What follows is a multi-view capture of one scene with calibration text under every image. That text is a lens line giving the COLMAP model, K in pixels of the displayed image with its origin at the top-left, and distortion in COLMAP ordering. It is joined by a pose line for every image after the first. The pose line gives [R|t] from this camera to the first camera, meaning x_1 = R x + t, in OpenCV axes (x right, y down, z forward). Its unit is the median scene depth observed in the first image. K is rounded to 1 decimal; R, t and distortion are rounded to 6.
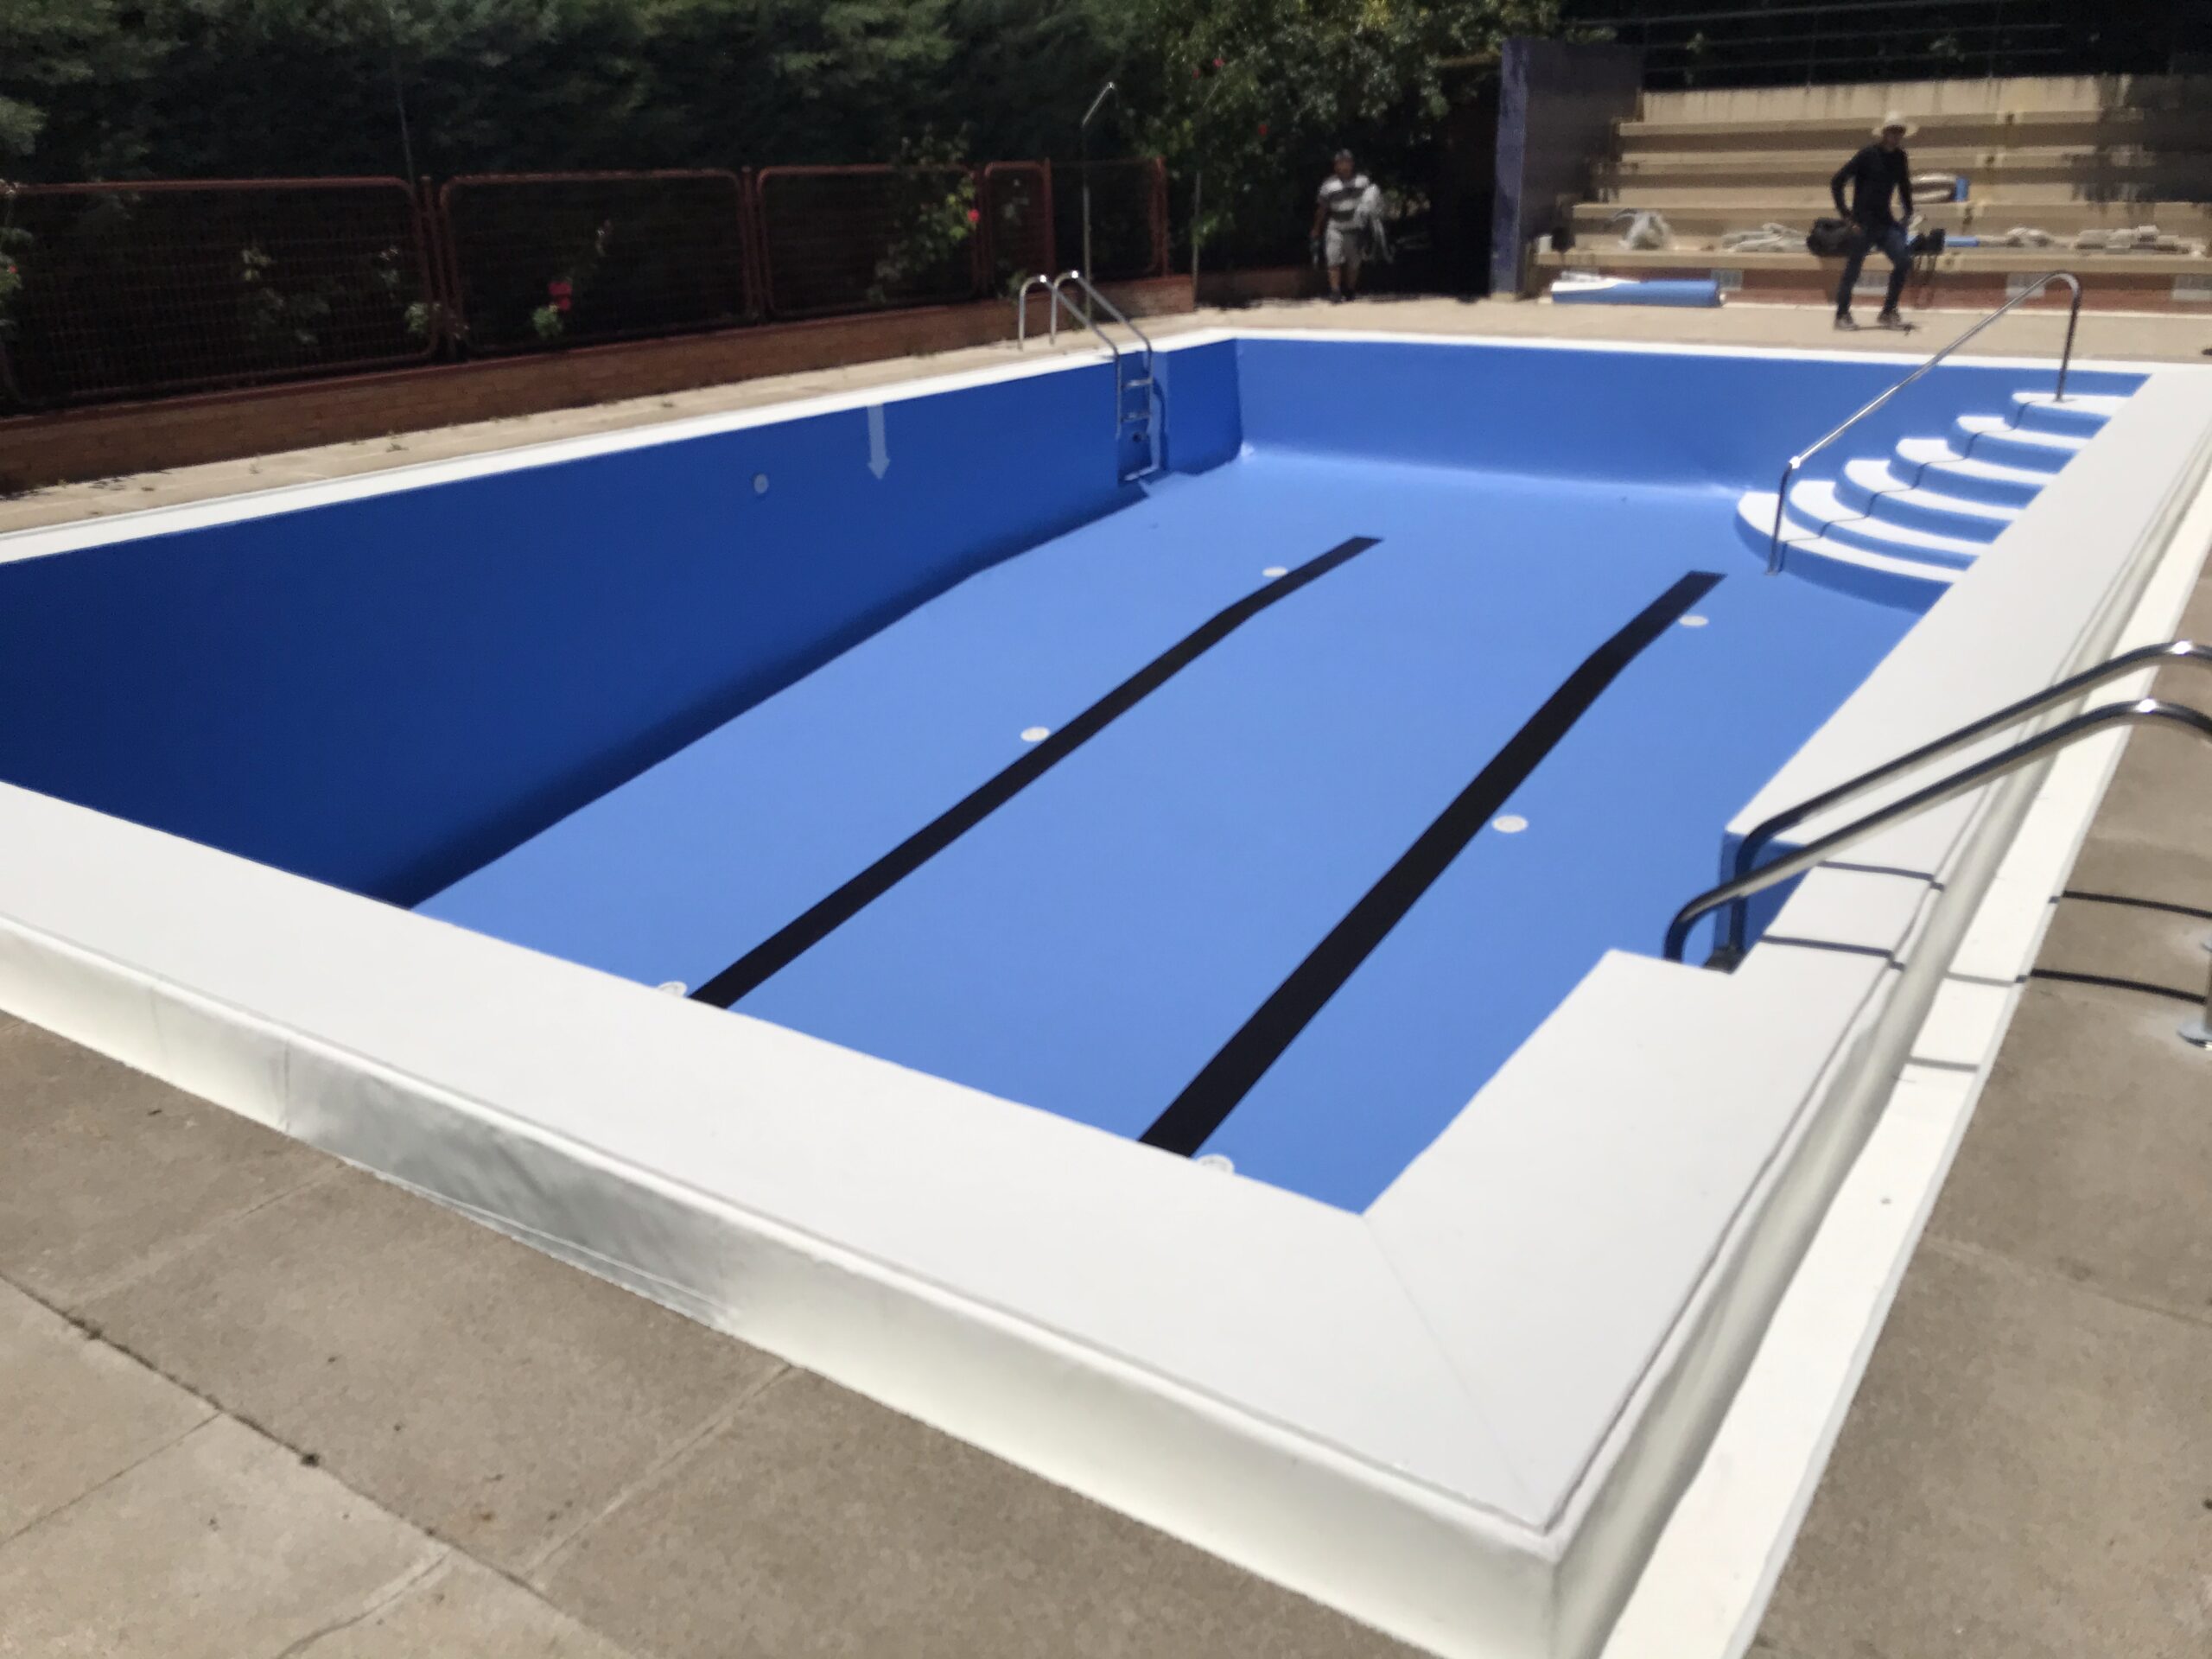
lens RADIAL K [[1806.3, 0, 1090.2], [0, 1806.3, 810.0], [0, 0, 1]] dist [0.007975, -0.015261]
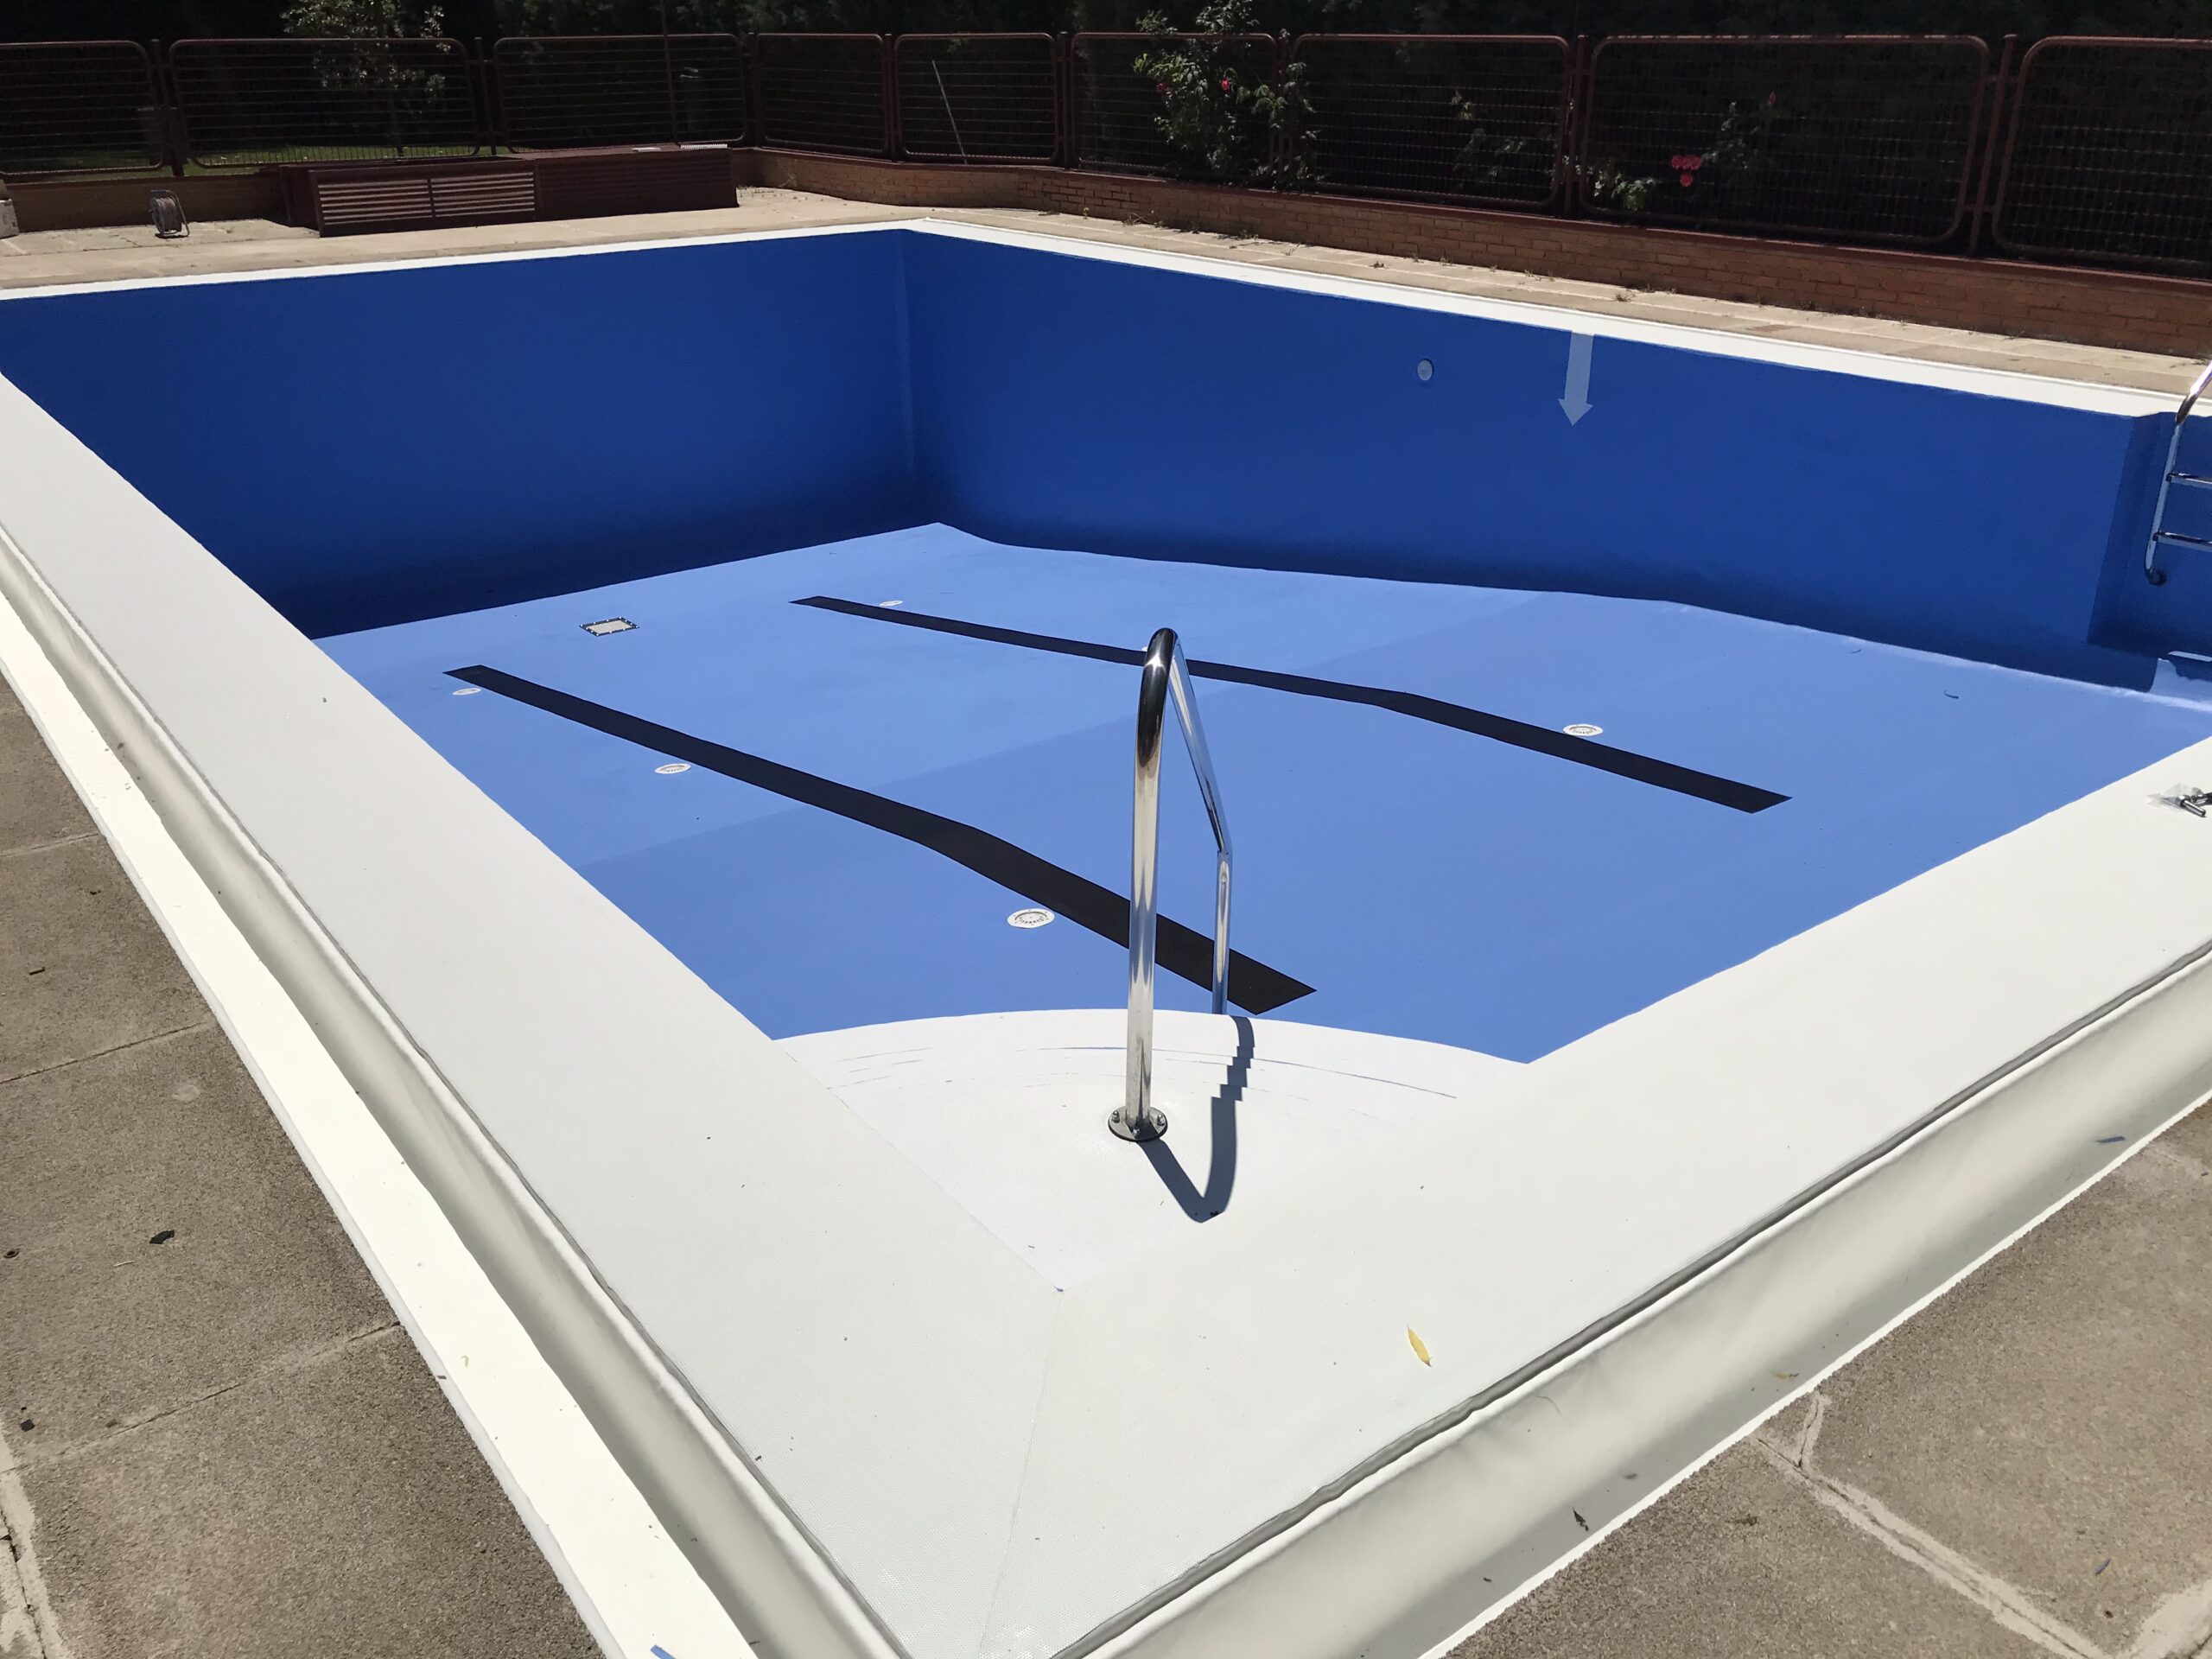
lens RADIAL K [[1806.3, 0, 1101.2], [0, 1806.3, 838.5], [0, 0, 1]] dist [0.007975, -0.015261]
pose [[-0.351377, 0.400717, -0.846144, 0.753473], [-0.308133, 0.803926, 0.508681, -0.393707], [0.884075, 0.439463, -0.159007, 1.046639]]
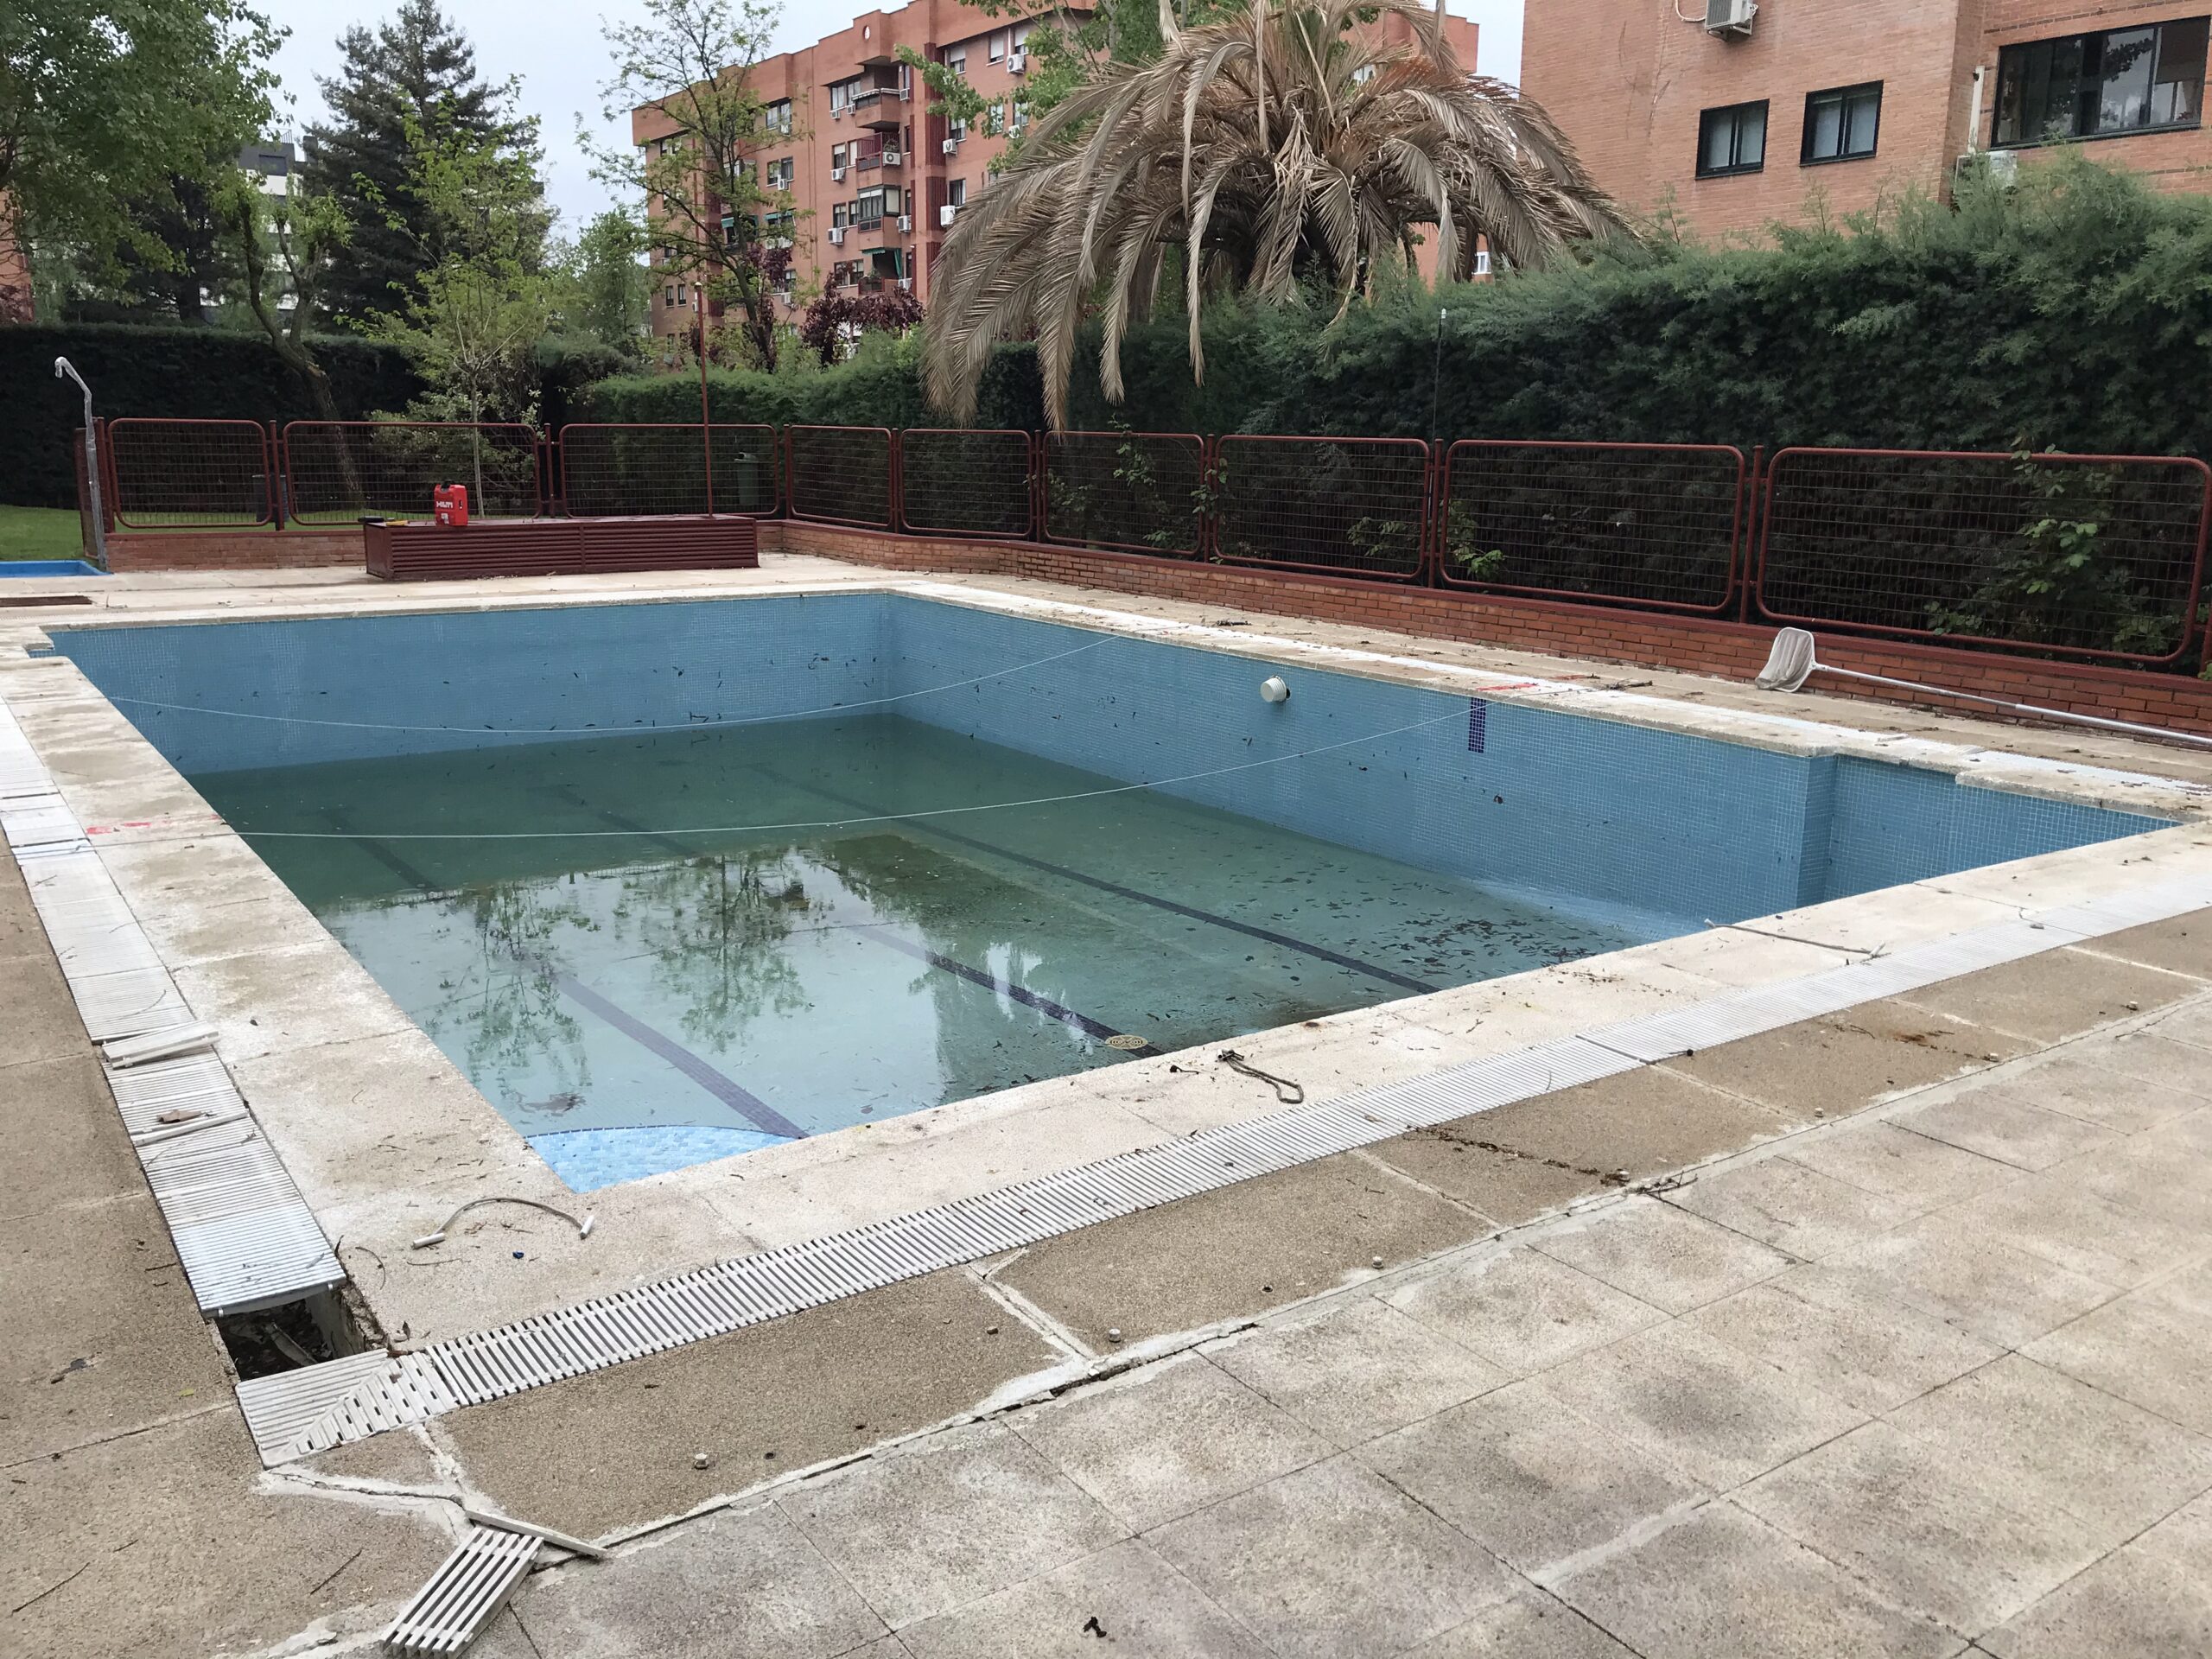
lens RADIAL K [[1806.3, 0, 1098.7], [0, 1806.3, 835.2], [0, 0, 1]] dist [0.007975, -0.015261]
pose [[-0.394270, 0.214812, -0.893536, 0.834064], [-0.318596, 0.880050, 0.352150, -0.440677], [0.862002, 0.423519, -0.278539, 1.172301]]
